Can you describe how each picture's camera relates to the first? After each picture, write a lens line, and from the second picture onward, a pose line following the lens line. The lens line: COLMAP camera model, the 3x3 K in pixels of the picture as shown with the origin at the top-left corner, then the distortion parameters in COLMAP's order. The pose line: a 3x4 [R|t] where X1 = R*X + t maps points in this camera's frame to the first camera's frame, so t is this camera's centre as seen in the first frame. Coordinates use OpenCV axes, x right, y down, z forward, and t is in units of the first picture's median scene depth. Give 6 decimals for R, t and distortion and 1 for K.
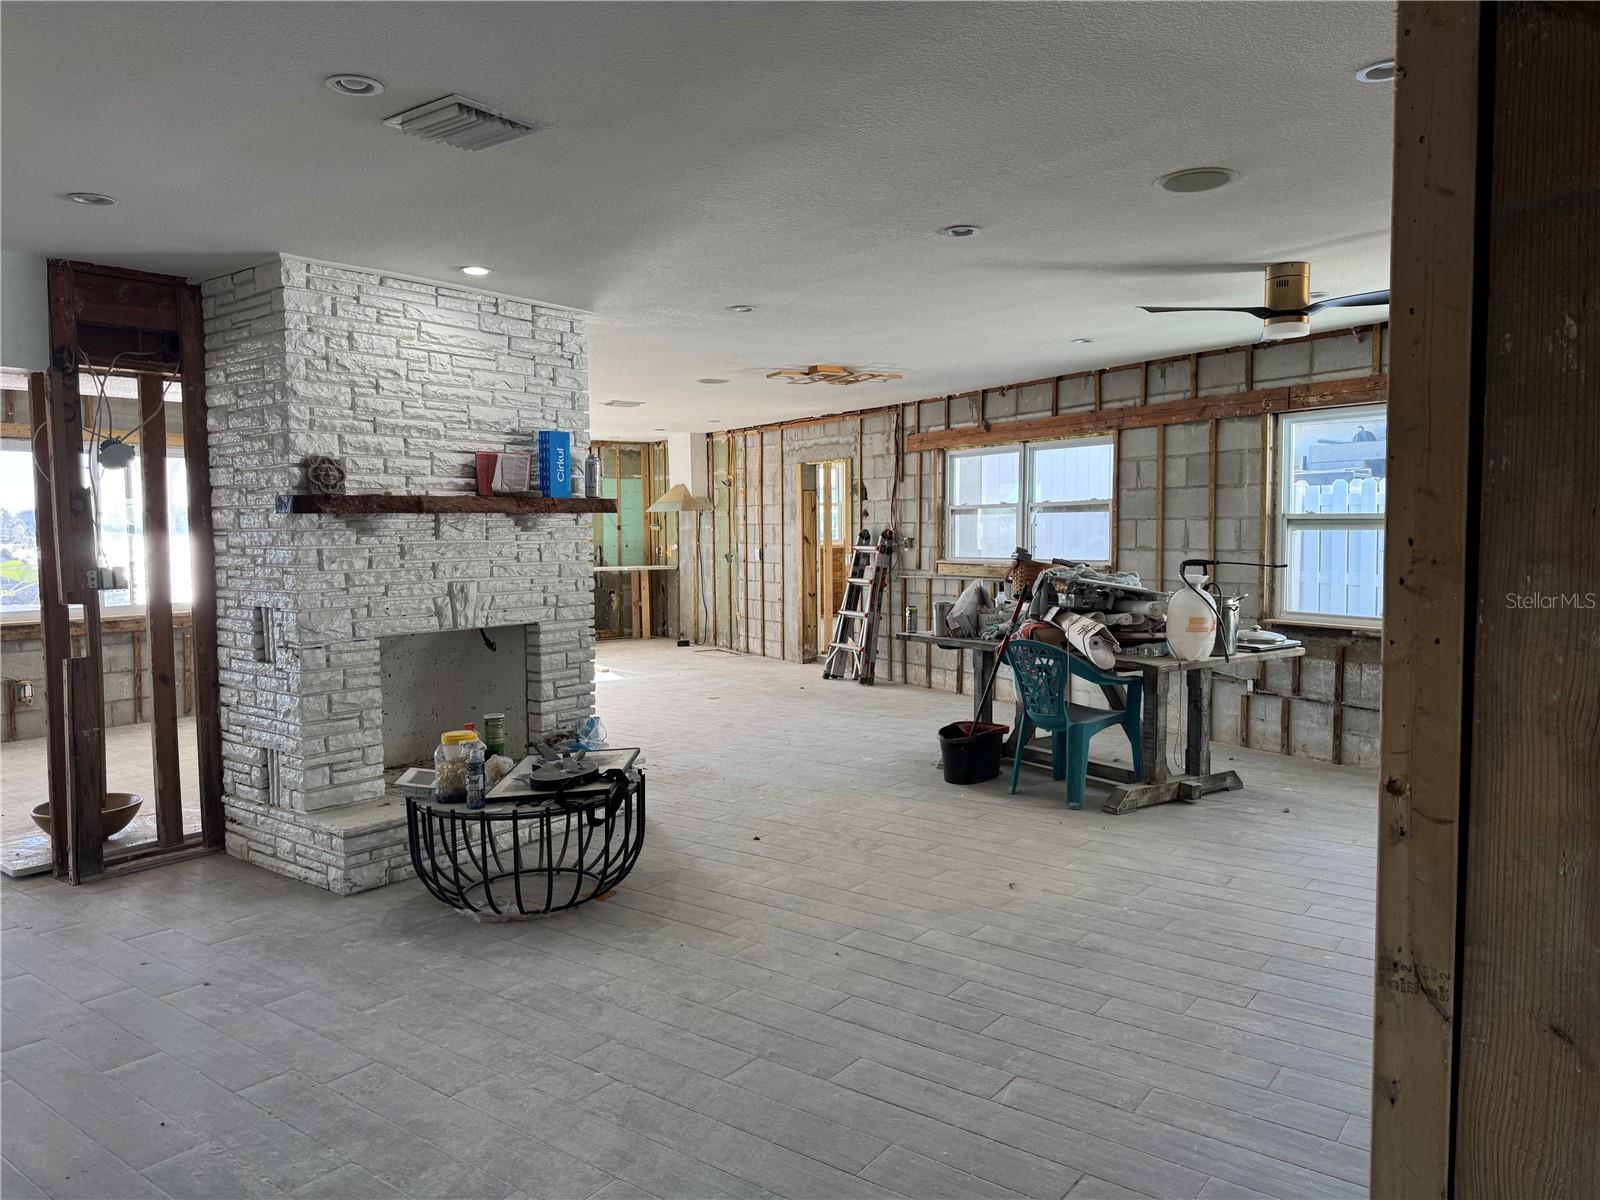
lens RADIAL K [[1123.2, 0, 790.0], [0, 1123.2, 596.6], [0, 0, 1]] dist [0.093738, -0.128981]
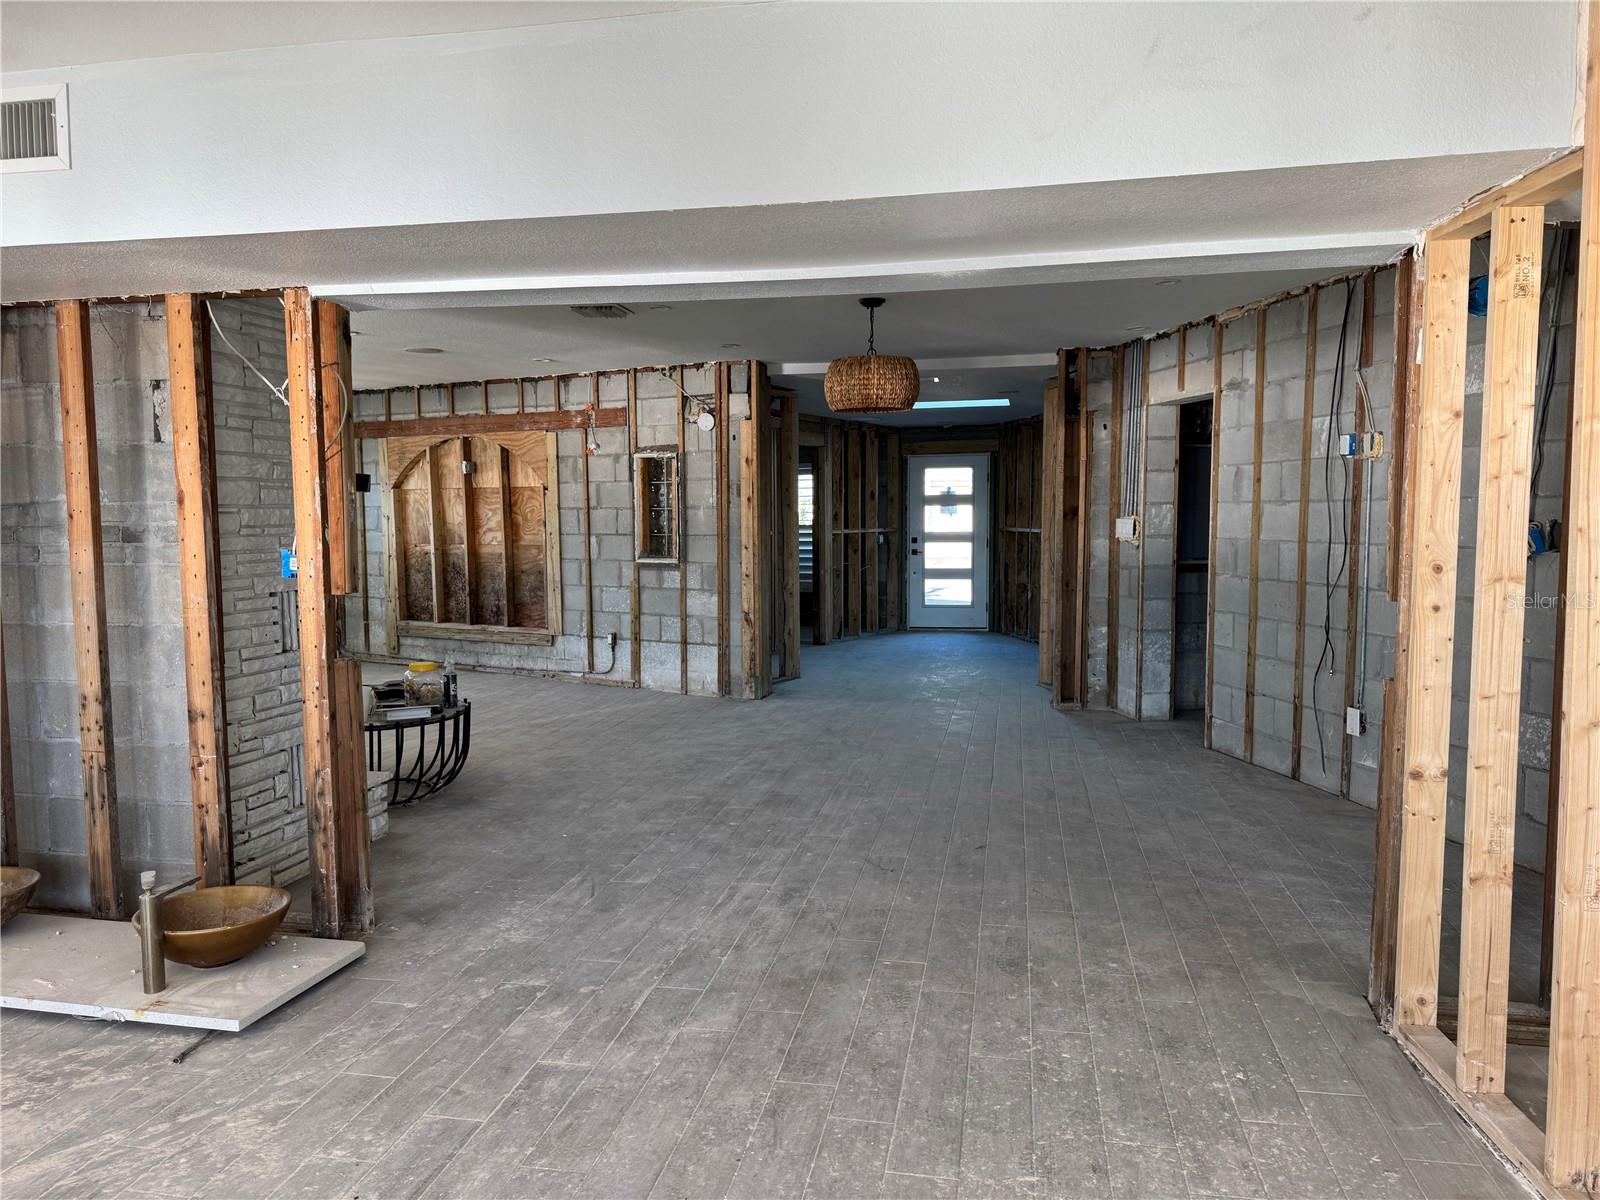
lens RADIAL K [[1123.2, 0, 790.0], [0, 1123.2, 596.6], [0, 0, 1]] dist [0.093738, -0.128981]
pose [[-0.433278, -0.055379, 0.899557, -0.884751], [0.062496, 0.993862, 0.091287, -0.027703], [-0.899091, 0.095772, -0.427157, 0.623255]]
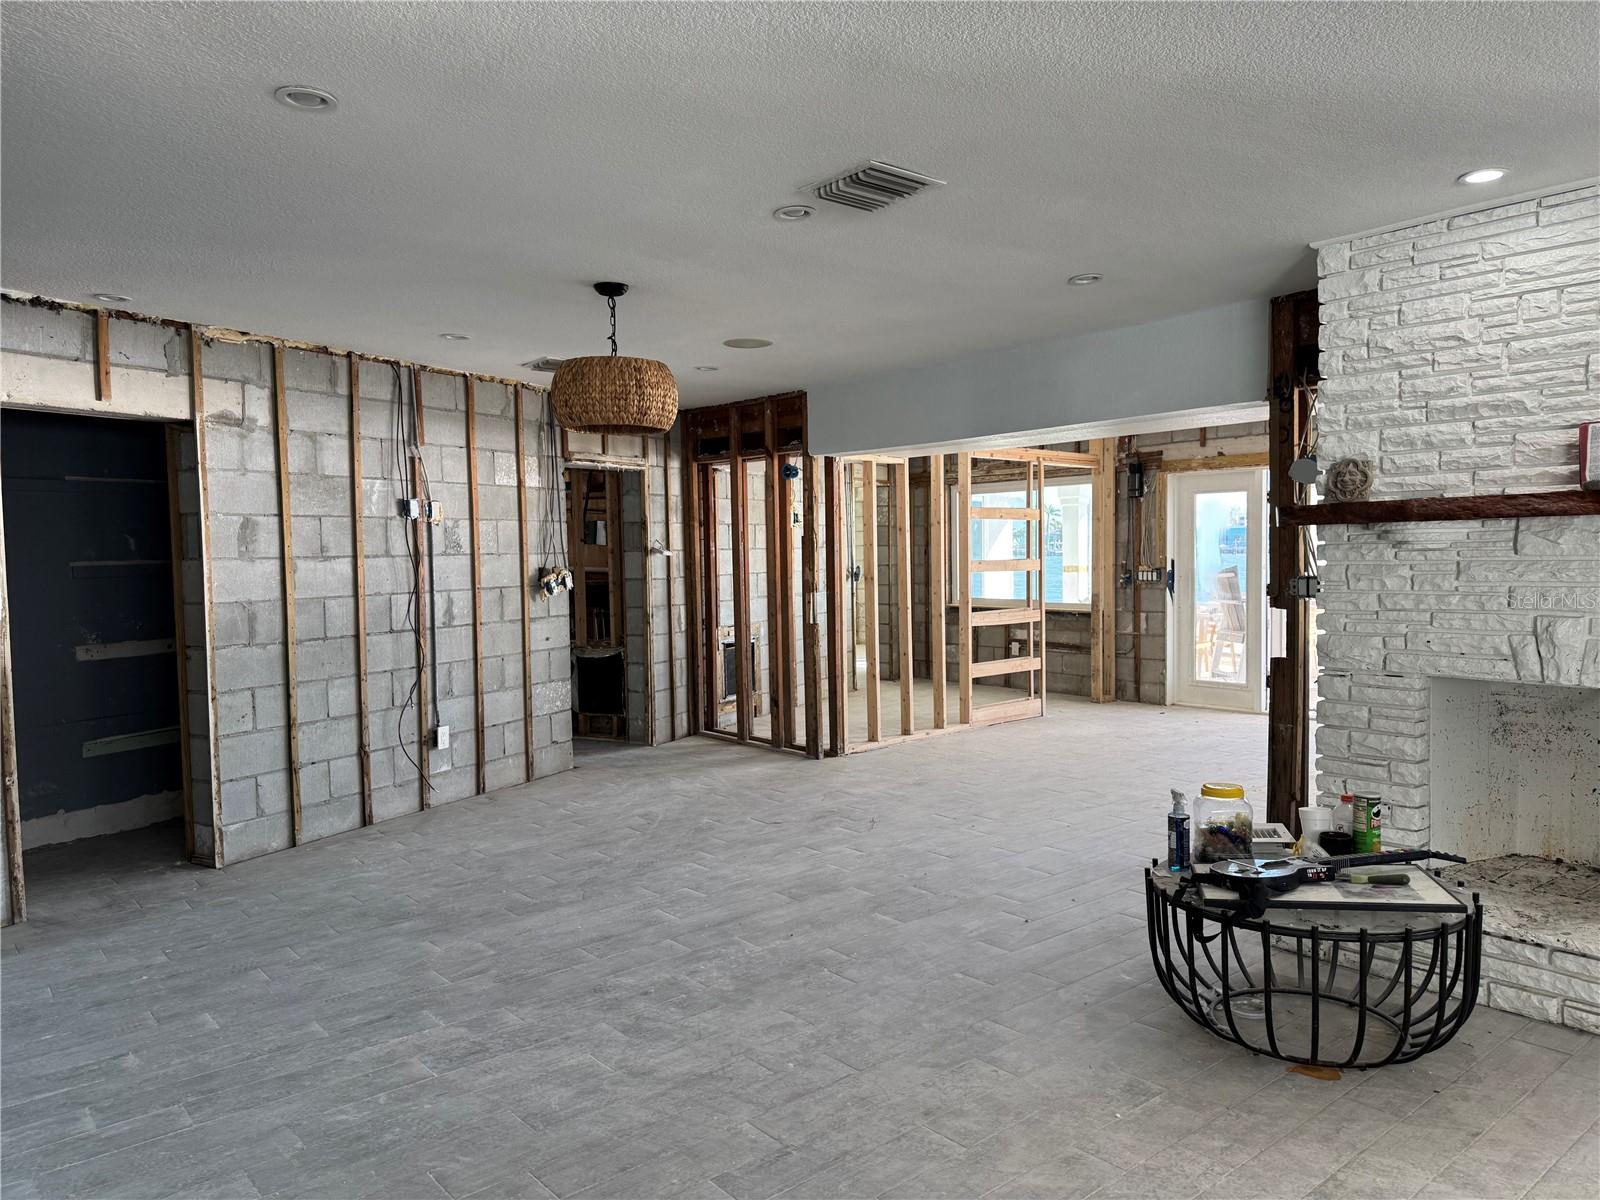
lens RADIAL K [[1123.2, 0, 790.0], [0, 1123.2, 596.6], [0, 0, 1]] dist [0.093738, -0.128981]
pose [[-0.232027, 0.056057, -0.971093, 0.322801], [-0.036101, 0.997154, 0.066187, -0.035553], [0.972039, 0.050415, -0.229343, 0.463434]]
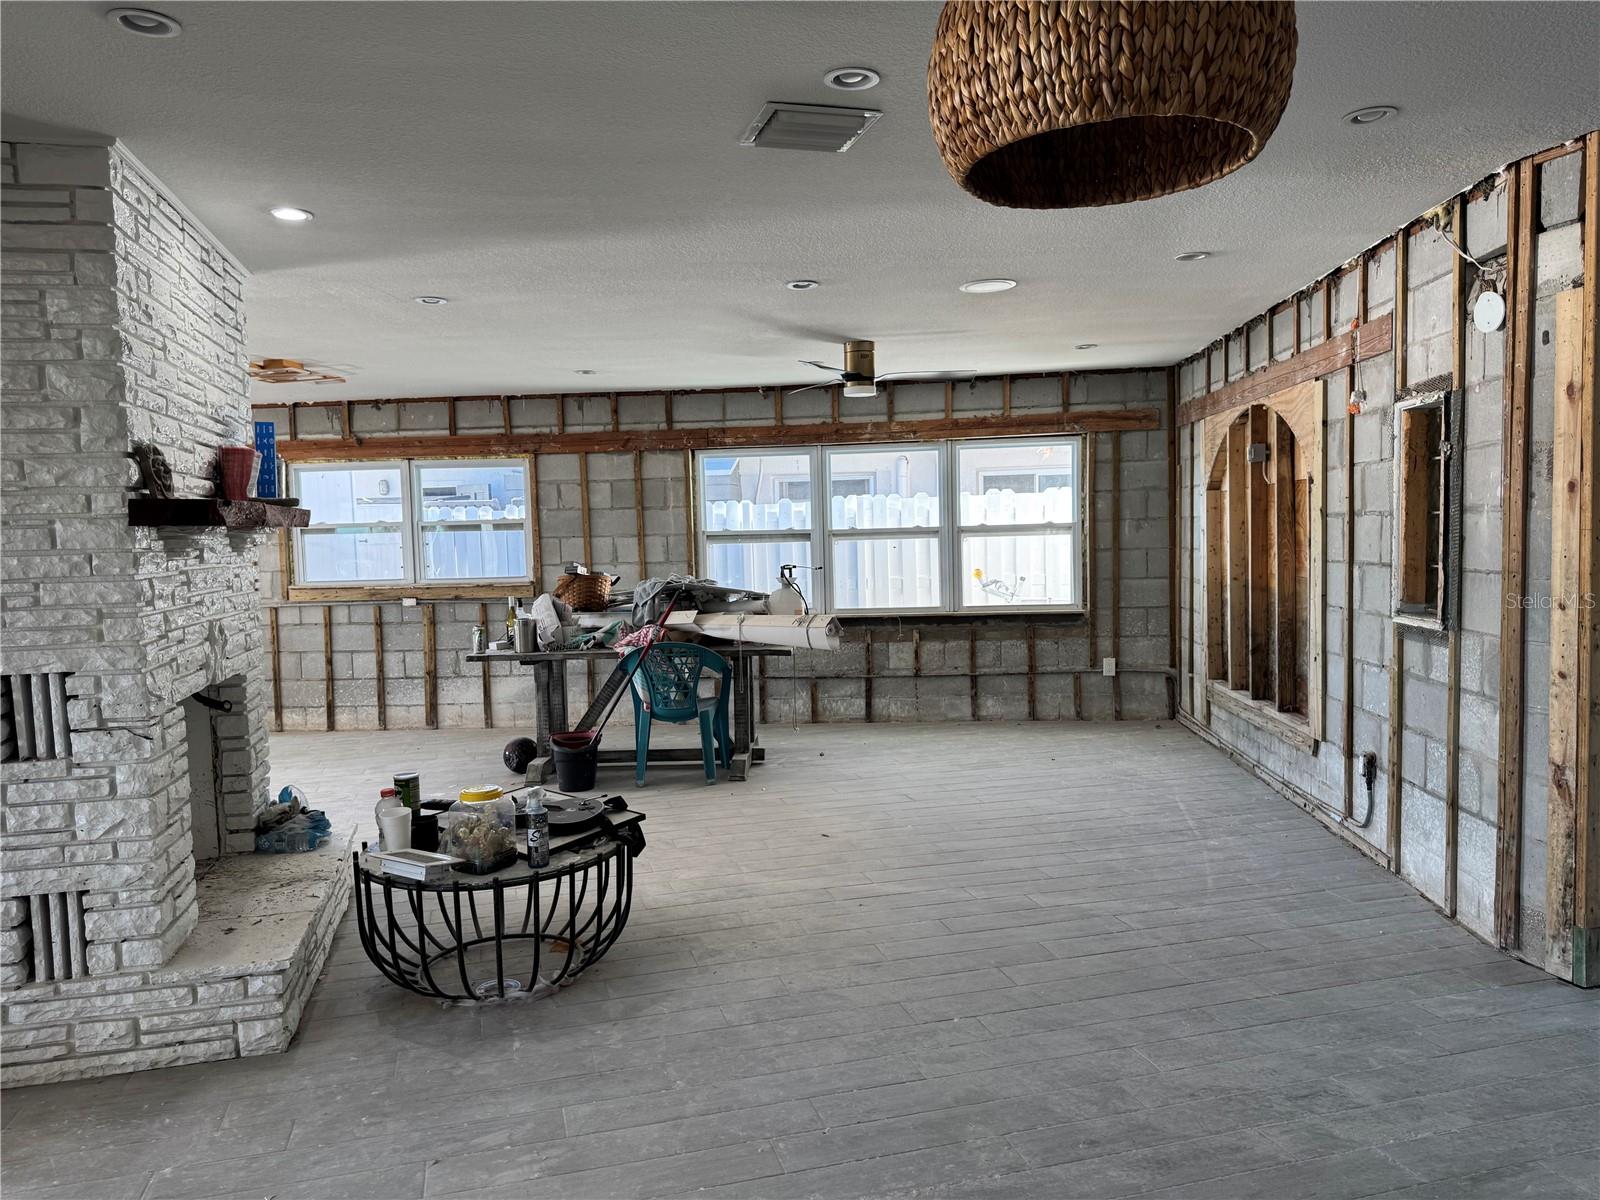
lens RADIAL K [[1118.5, 0, 801.3], [0, 1118.5, 606.8], [0, 0, 1]] dist [0.102109, -0.119261]
pose [[0.606669, -0.057382, 0.792881, -0.425051], [0.067919, 0.997486, 0.020222, -0.007359], [-0.792048, 0.041584, 0.609041, 0.160599]]
